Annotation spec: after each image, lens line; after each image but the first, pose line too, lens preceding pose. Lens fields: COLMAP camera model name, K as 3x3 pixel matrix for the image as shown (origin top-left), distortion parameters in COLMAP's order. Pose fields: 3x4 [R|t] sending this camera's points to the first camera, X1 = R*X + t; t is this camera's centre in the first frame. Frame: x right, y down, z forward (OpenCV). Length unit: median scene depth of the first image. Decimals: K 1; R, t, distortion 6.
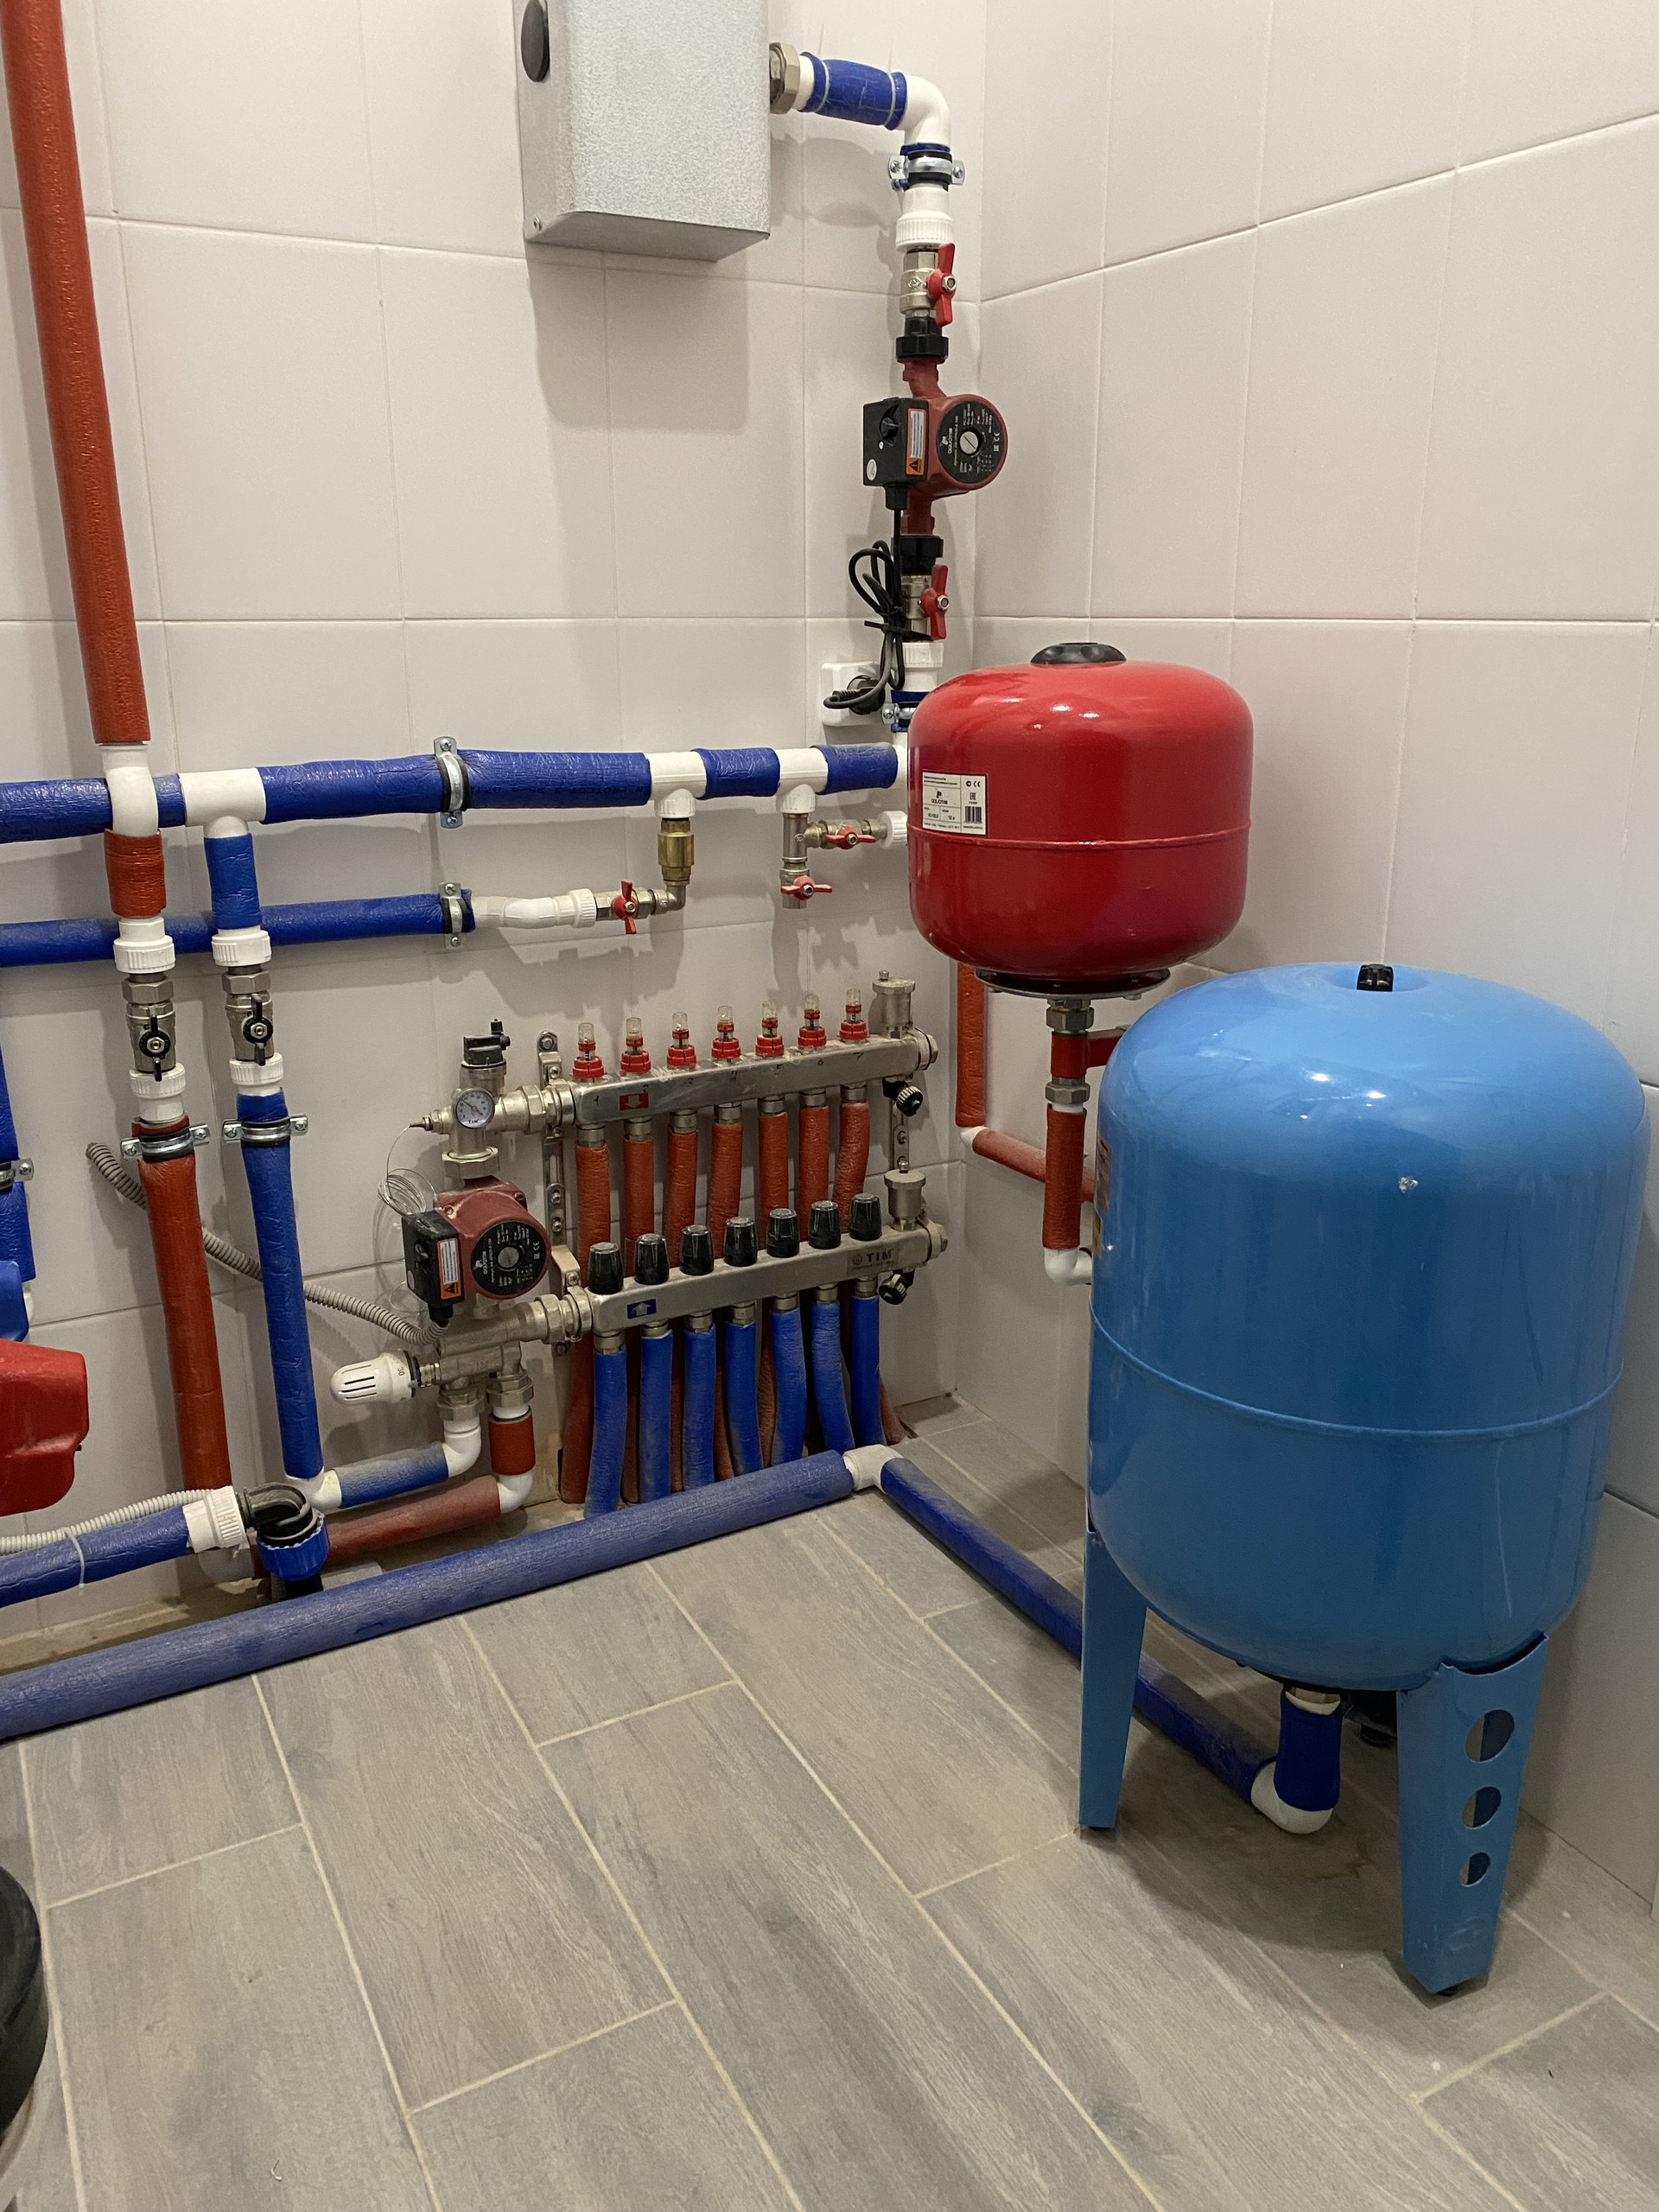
lens RADIAL K [[1628.2, 0, 830.5], [0, 1628.2, 1073.1], [0, 0, 1]] dist [0.140070, -0.259135]
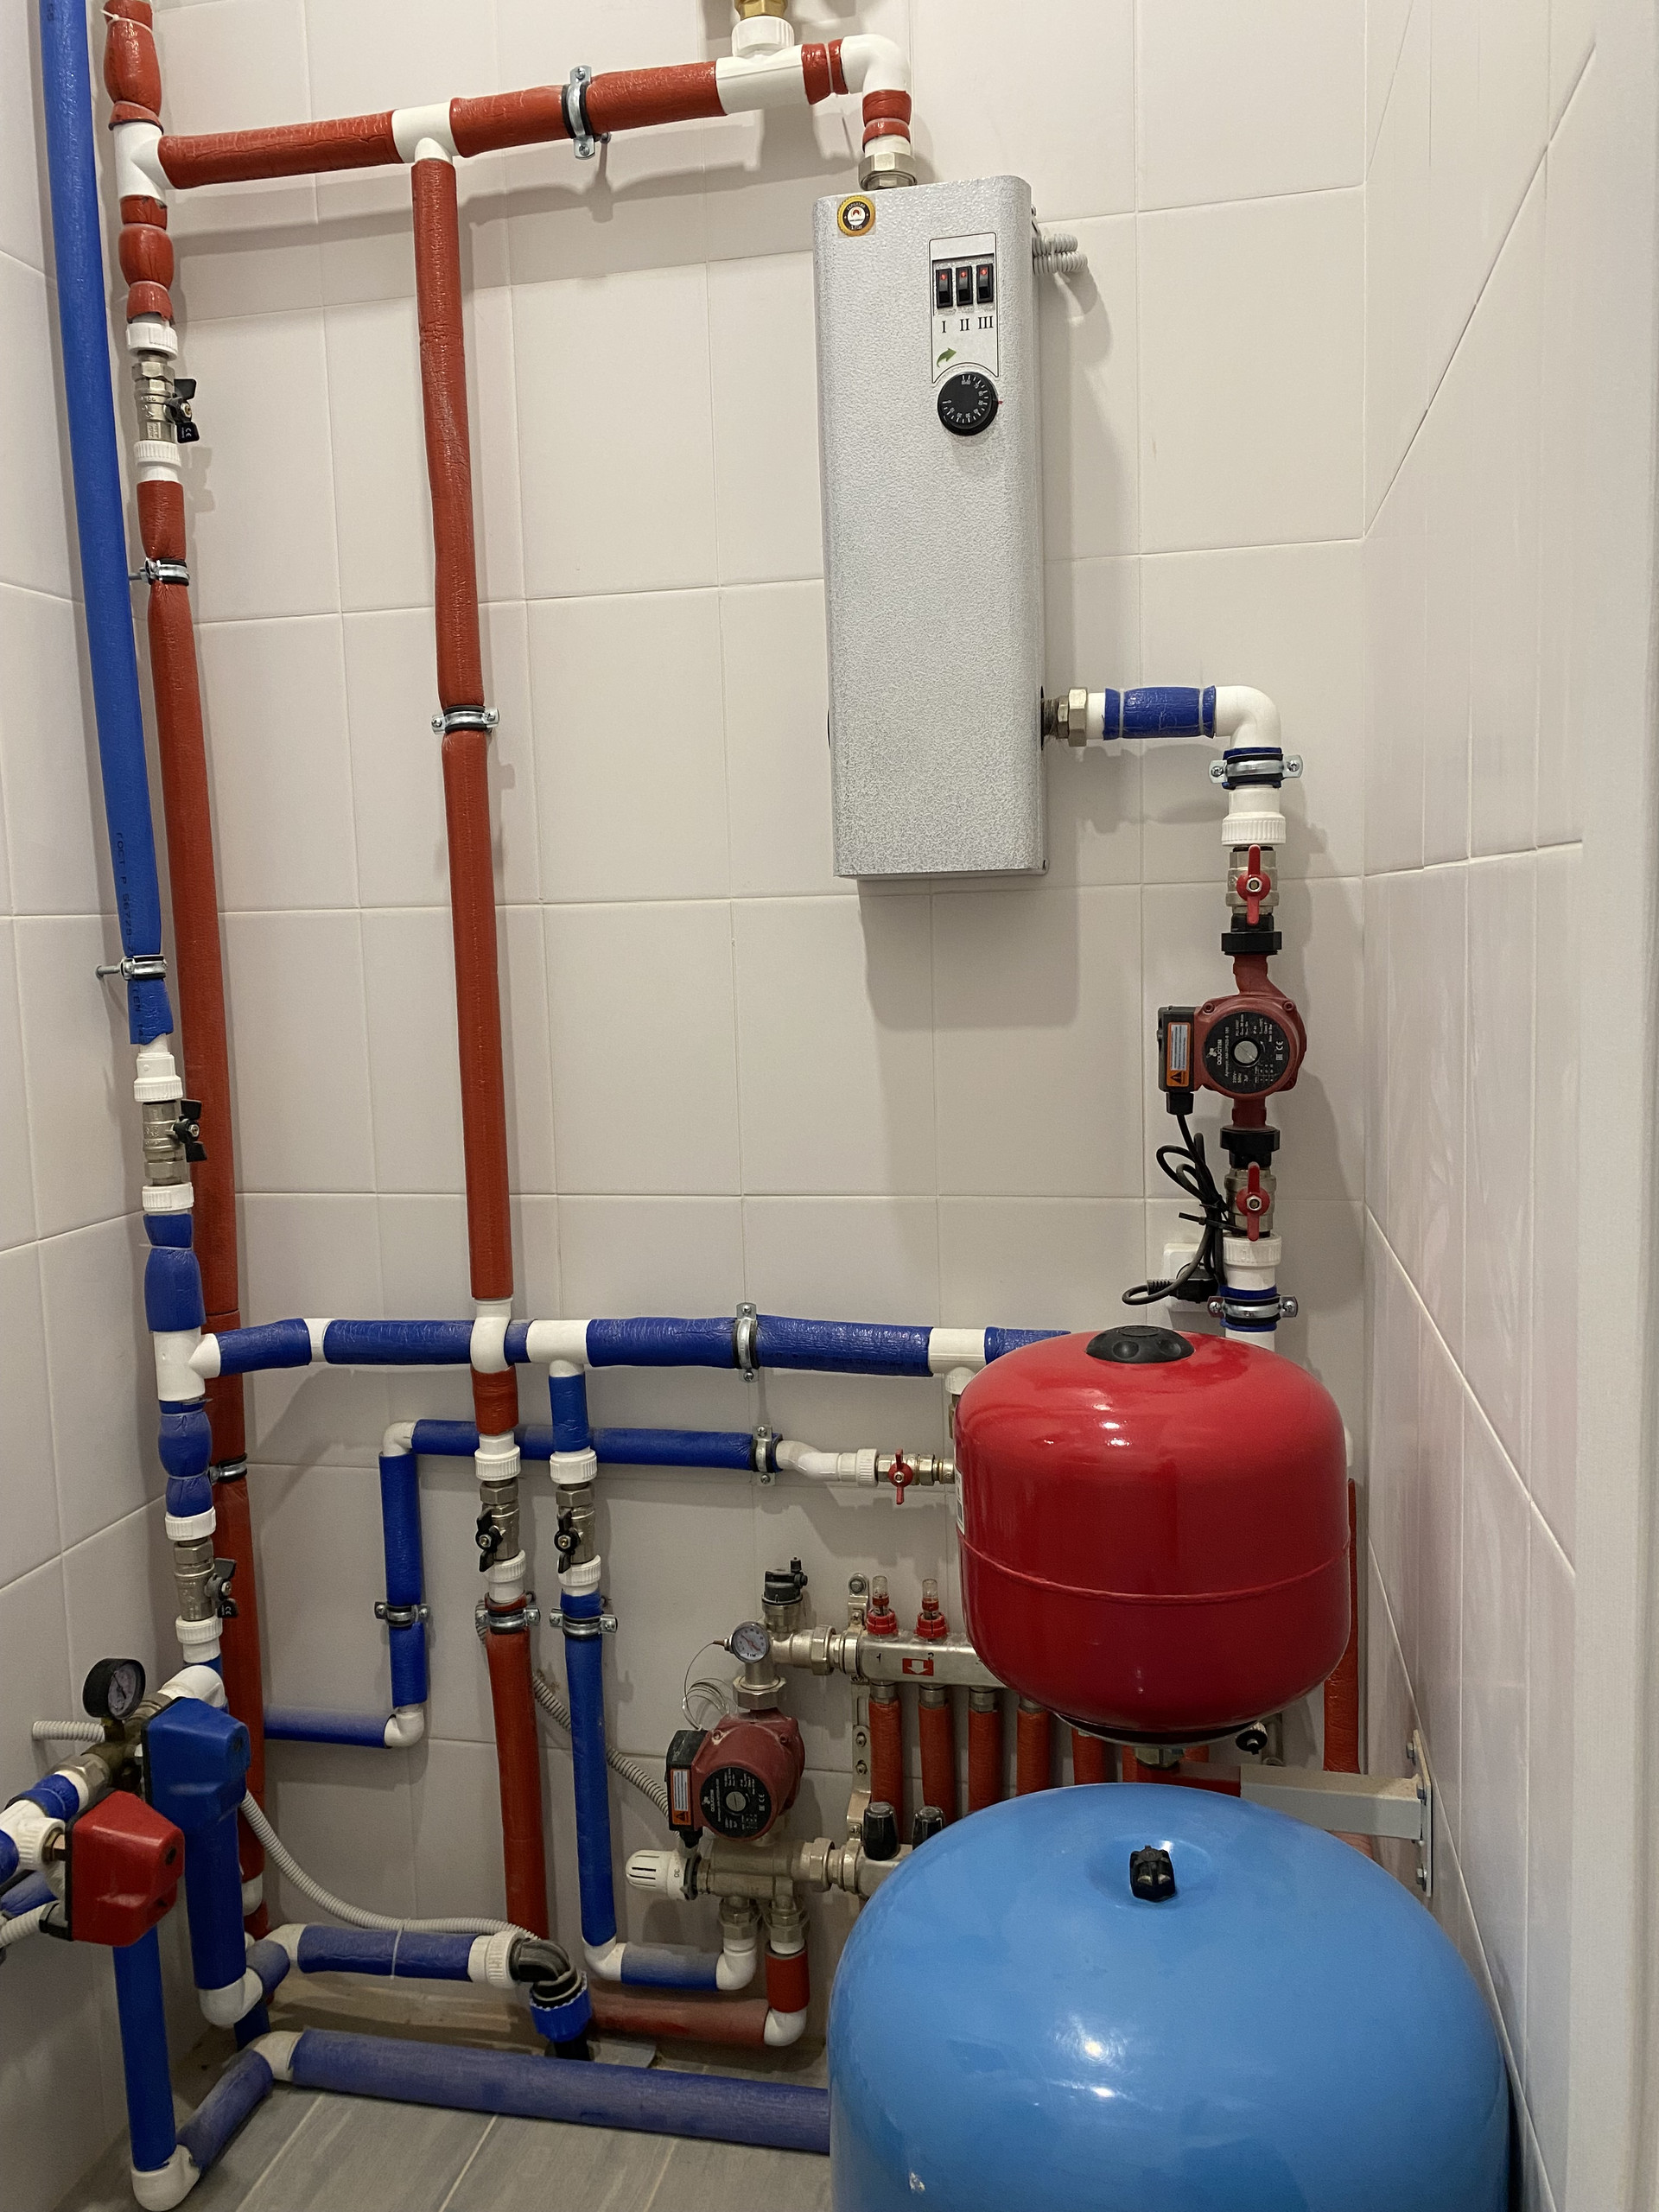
lens RADIAL K [[1675.0, 0, 836.7], [0, 1675.0, 1099.5], [0, 0, 1]] dist [0.058611, -0.072347]
pose [[0.767574, 0.052566, -0.638801, 0.508564], [-0.149838, 0.983732, -0.099093, -0.226900], [0.623200, 0.171778, 0.762964, 0.142337]]
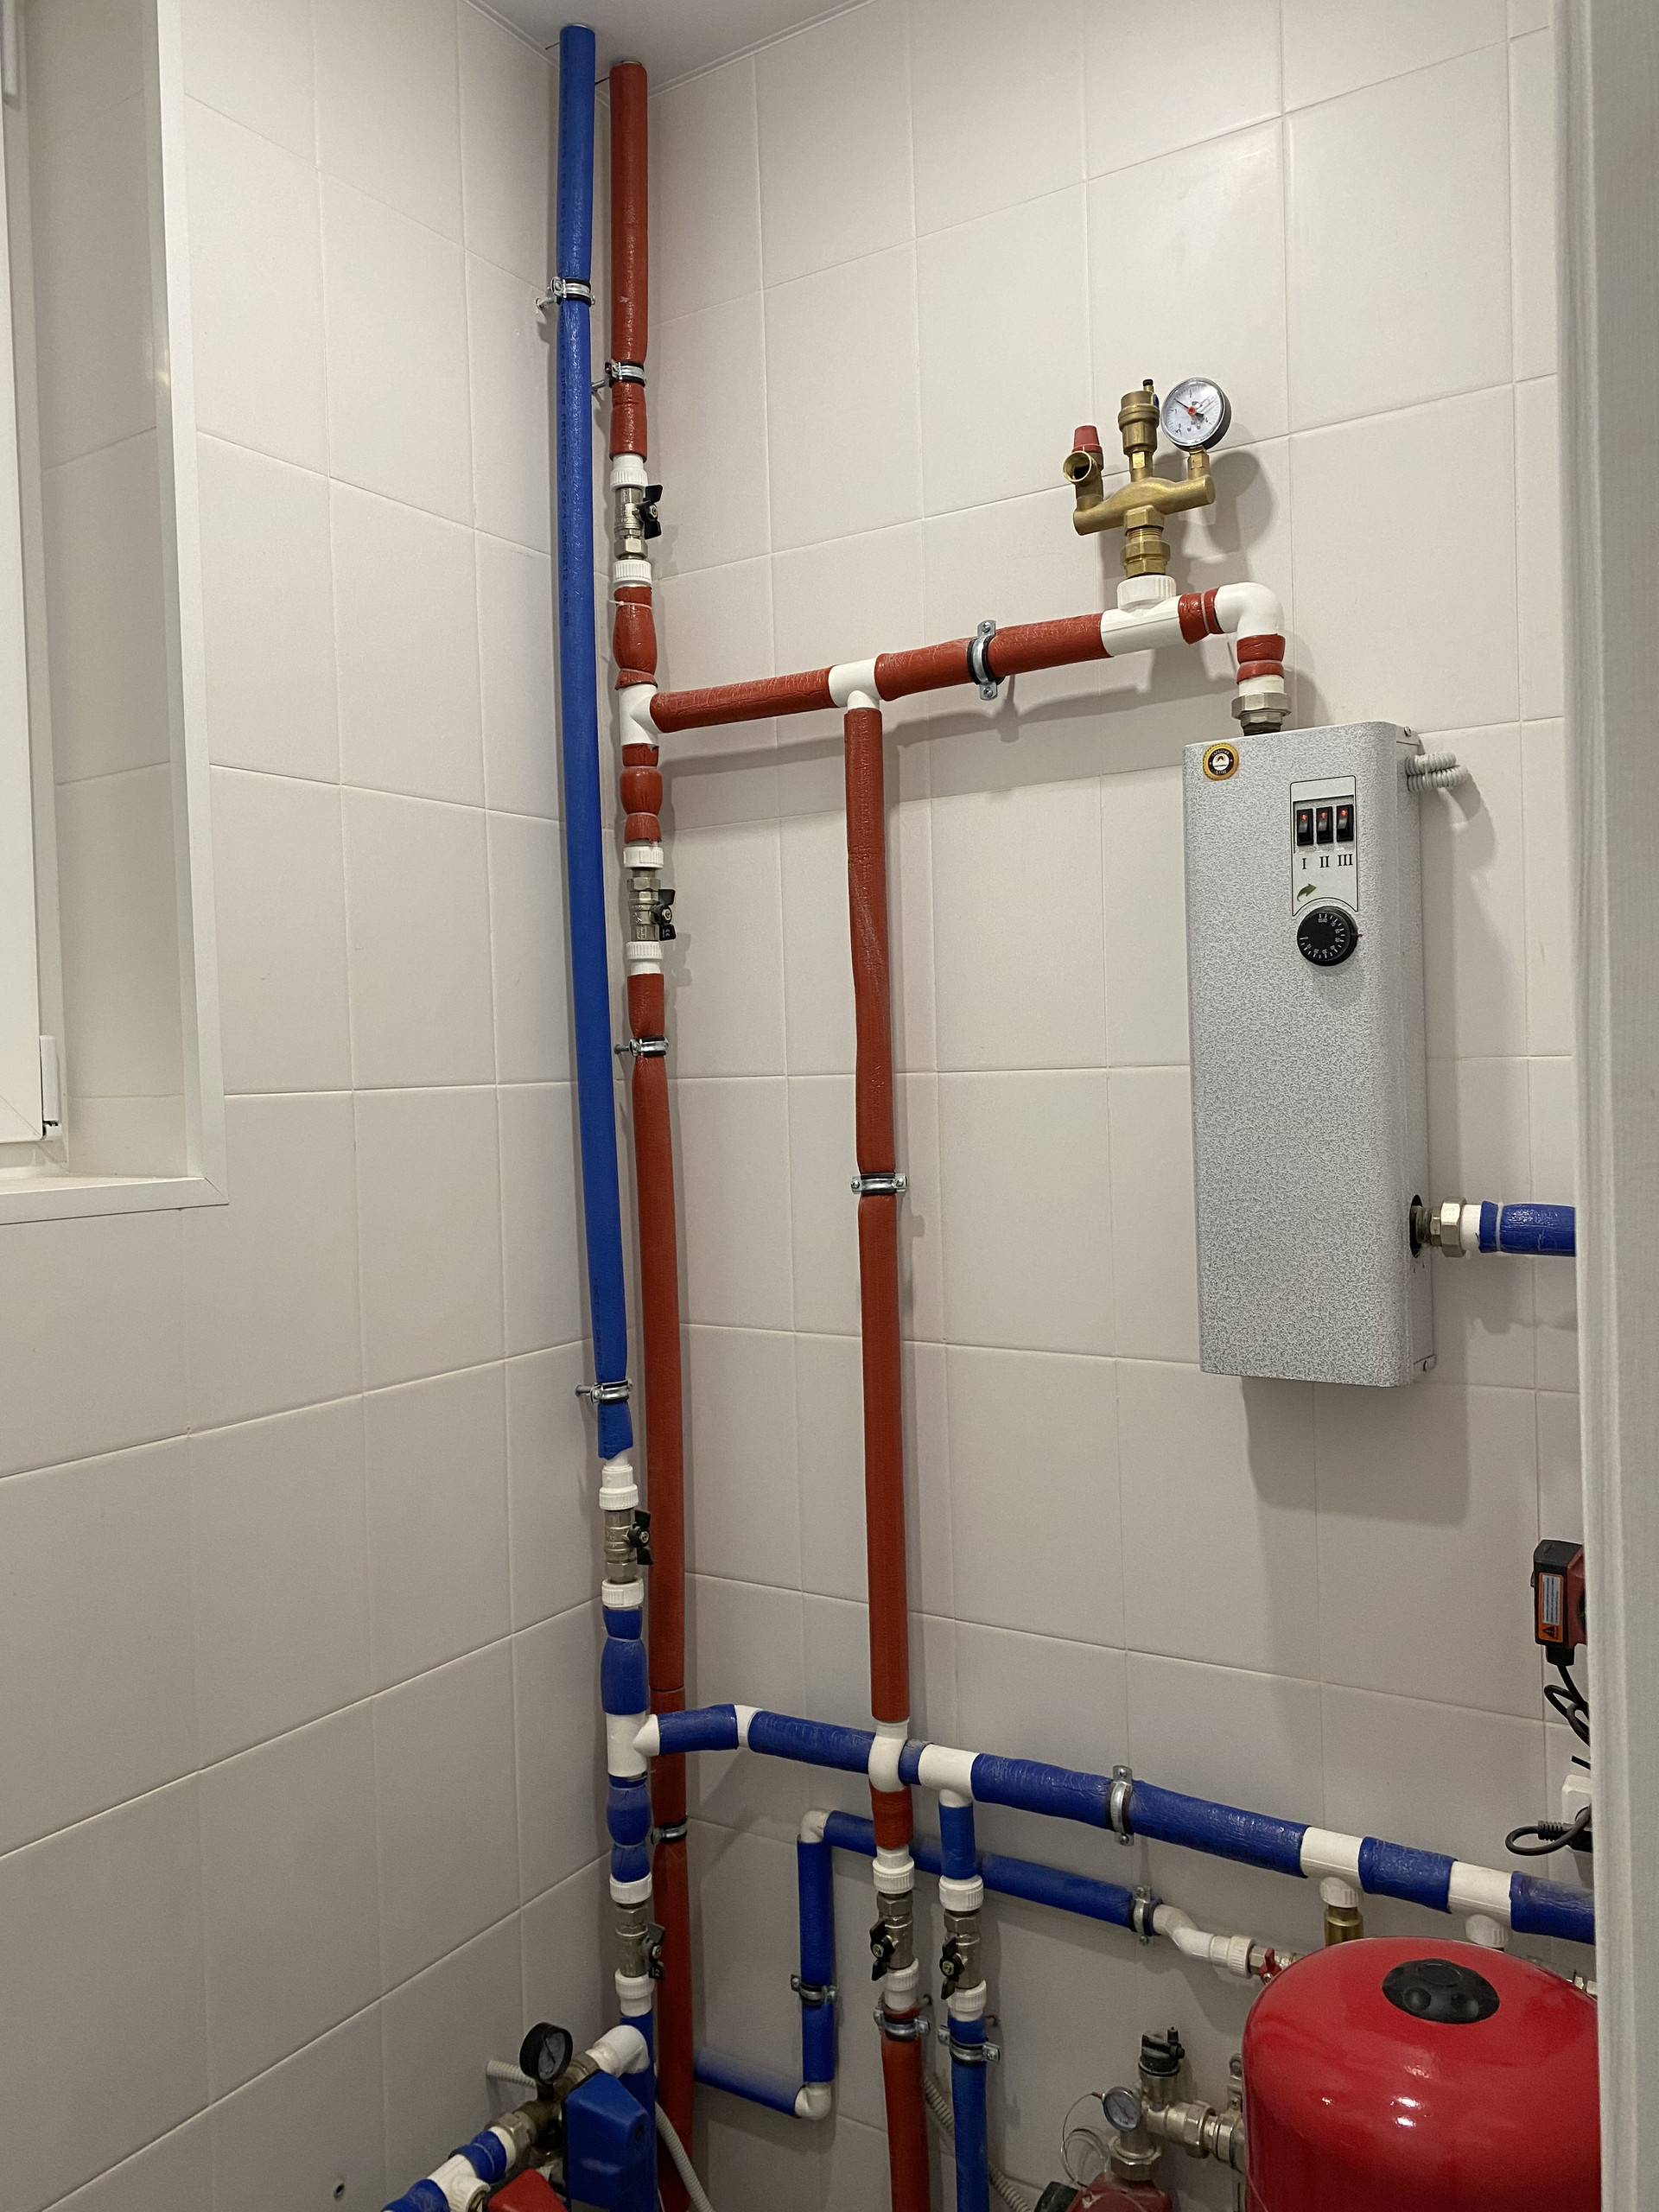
lens RADIAL K [[1689.8, 0, 828.5], [0, 1689.8, 1111.5], [0, 0, 1]] dist [0.010454, -0.004018]
pose [[0.491443, 0.012916, -0.870814, 0.642767], [-0.209565, 0.972264, -0.103848, -0.456895], [0.845320, 0.233528, 0.480519, 0.160825]]
